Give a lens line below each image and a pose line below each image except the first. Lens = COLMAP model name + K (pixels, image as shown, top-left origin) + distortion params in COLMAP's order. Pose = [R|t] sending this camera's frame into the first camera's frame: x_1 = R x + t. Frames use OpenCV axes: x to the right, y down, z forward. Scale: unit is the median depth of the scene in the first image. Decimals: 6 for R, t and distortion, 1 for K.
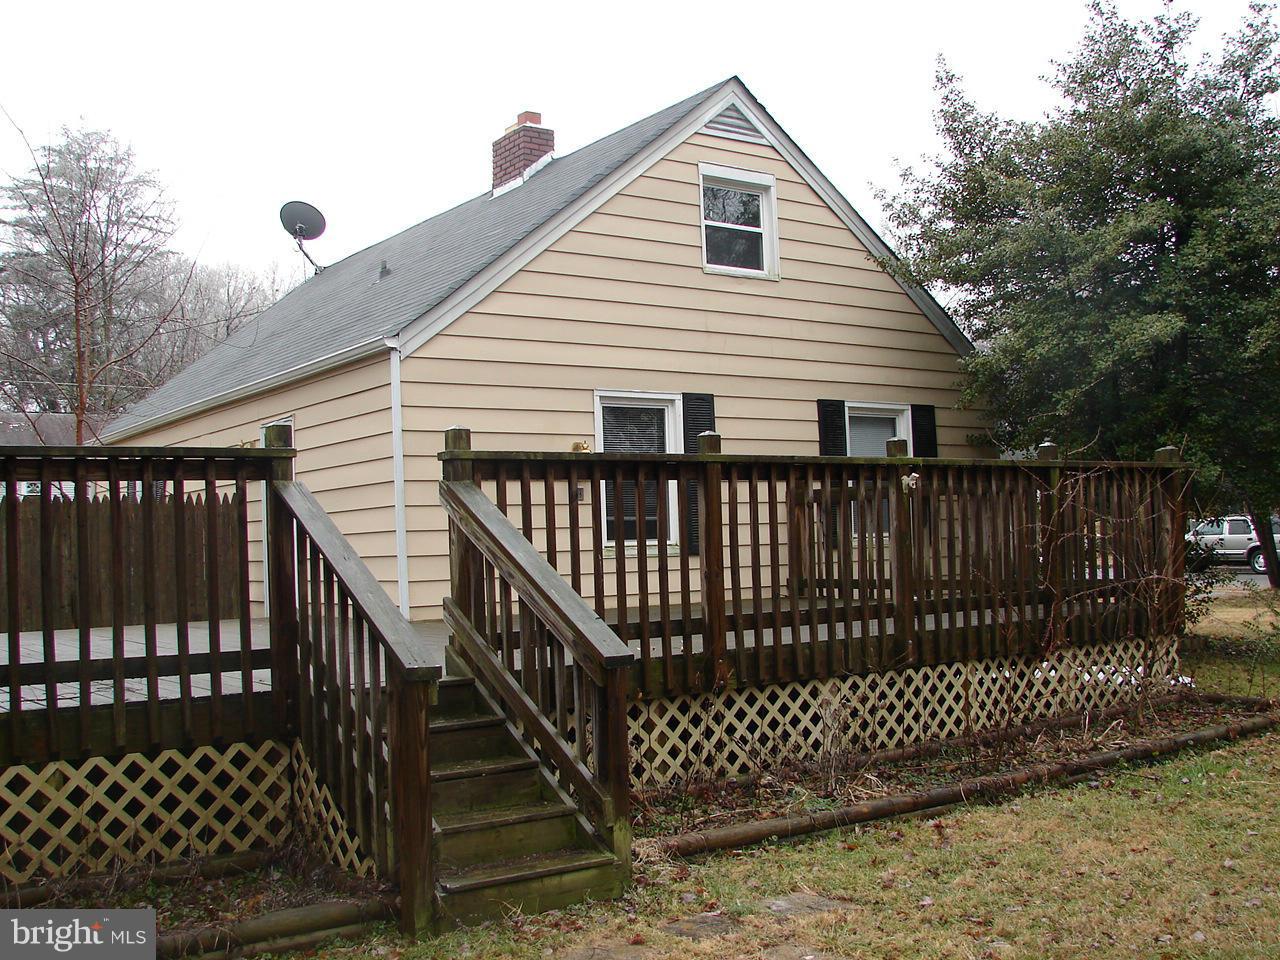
lens RADIAL K [[1375.4, 0, 643.3], [0, 1375.4, 476.2], [0, 0, 1]] dist [-0.135283, 0.000000]
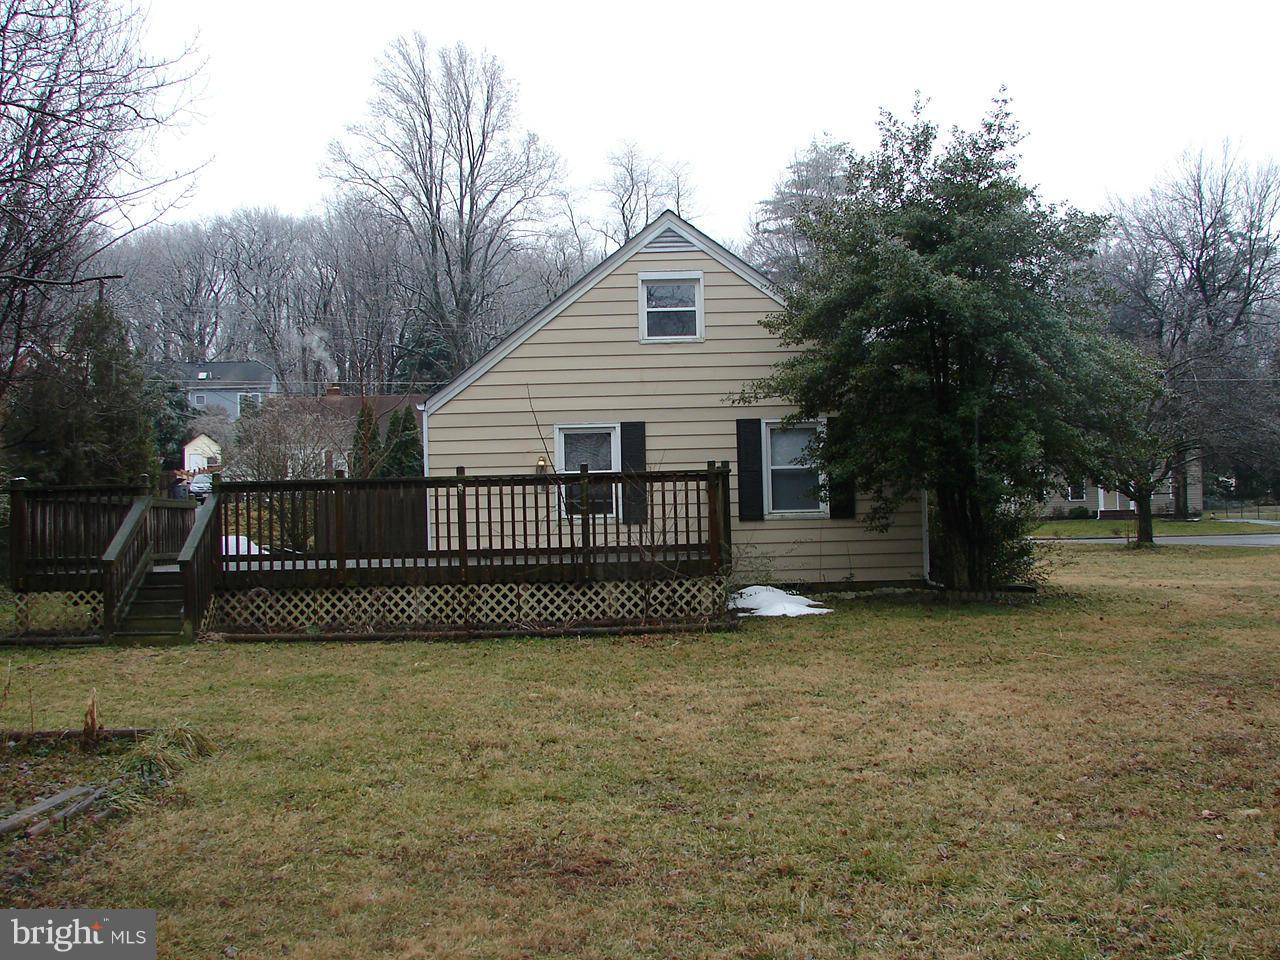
lens RADIAL K [[1375.4, 0, 638.5], [0, 1375.4, 486.5], [0, 0, 1]] dist [-0.135283, 0.000000]
pose [[0.803278, -0.005306, -0.595580, 0.980606], [0.026401, 0.999295, 0.026705, -0.027841], [0.595018, -0.037176, 0.802852, -0.266952]]
